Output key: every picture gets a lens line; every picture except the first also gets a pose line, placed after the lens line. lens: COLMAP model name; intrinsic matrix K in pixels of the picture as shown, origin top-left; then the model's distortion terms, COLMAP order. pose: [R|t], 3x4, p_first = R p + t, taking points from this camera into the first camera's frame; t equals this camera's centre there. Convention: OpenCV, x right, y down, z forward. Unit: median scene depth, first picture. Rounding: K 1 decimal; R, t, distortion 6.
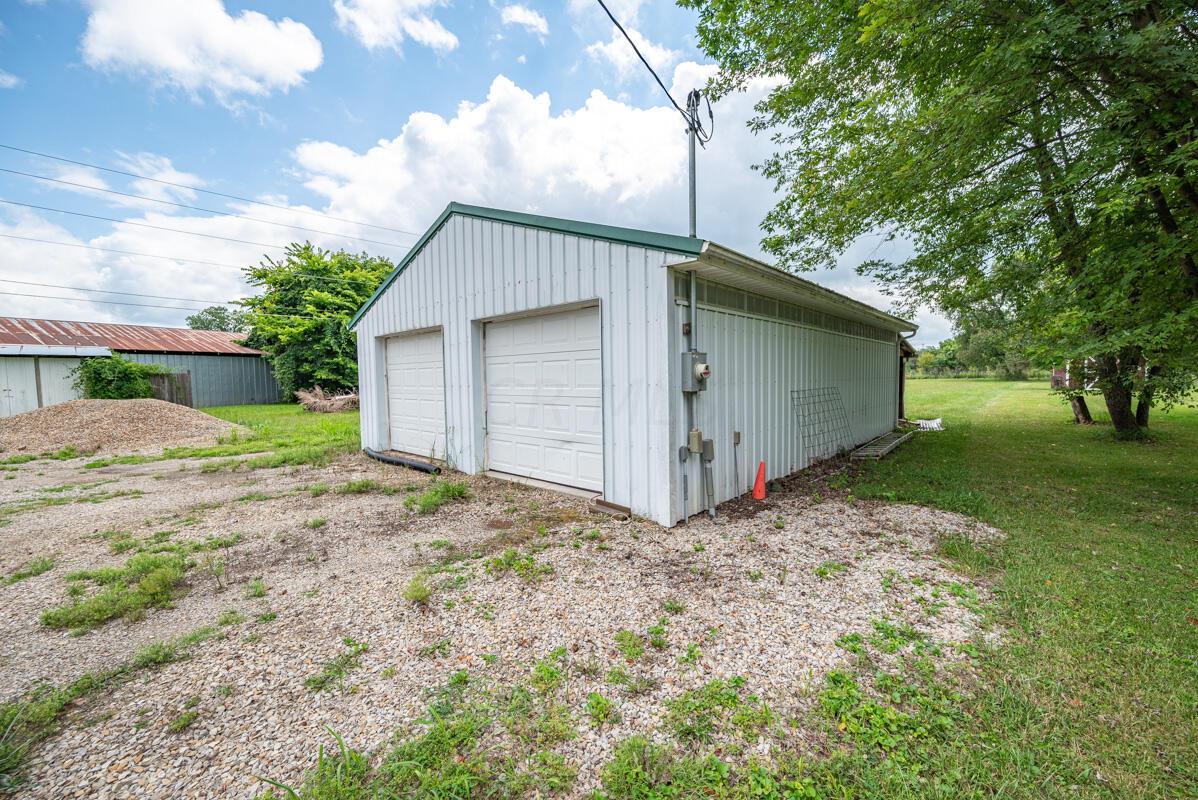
lens RADIAL K [[485.2, 0, 610.2], [0, 485.2, 398.9], [0, 0, 1]] dist [0.000113, -0.000200]
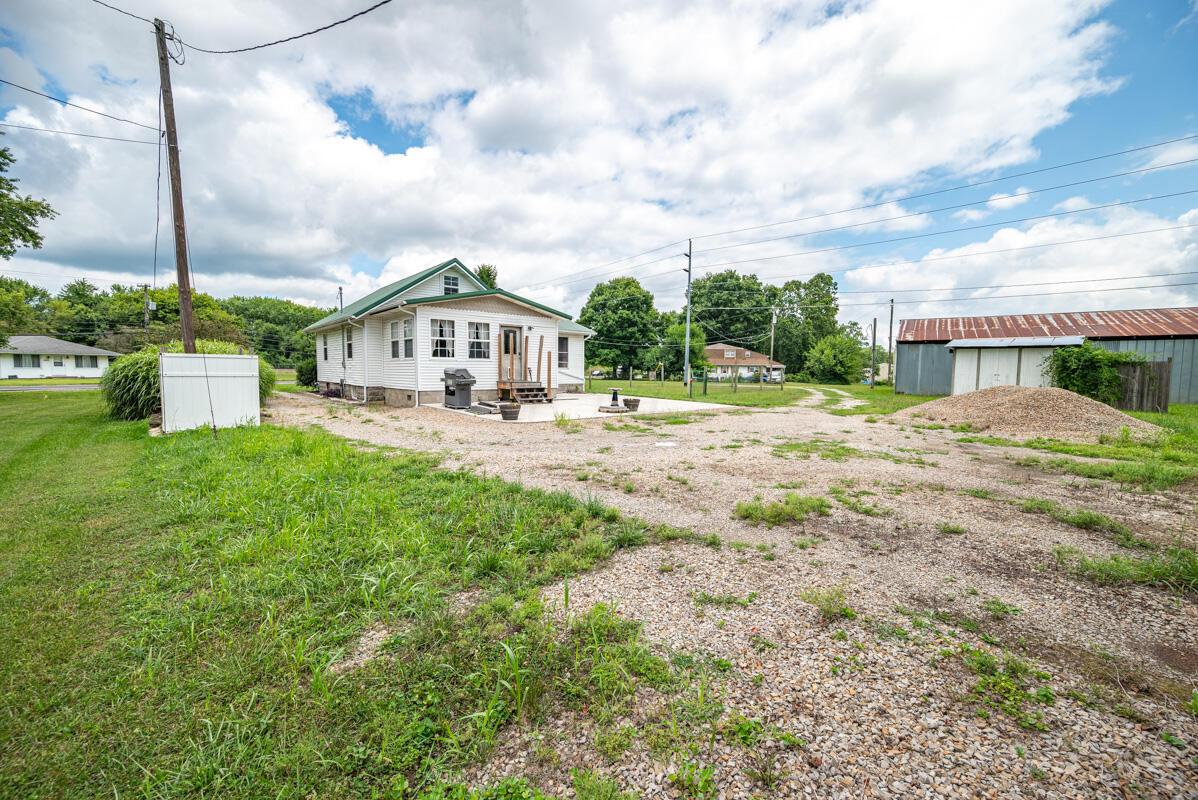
lens RADIAL K [[485.2, 0, 610.2], [0, 485.2, 398.9], [0, 0, 1]] dist [0.000113, -0.000200]
pose [[-0.141138, 0.079706, -0.986776, 0.426704], [-0.049528, 0.994937, 0.087449, -0.045791], [0.988750, 0.061215, -0.136476, 0.515822]]
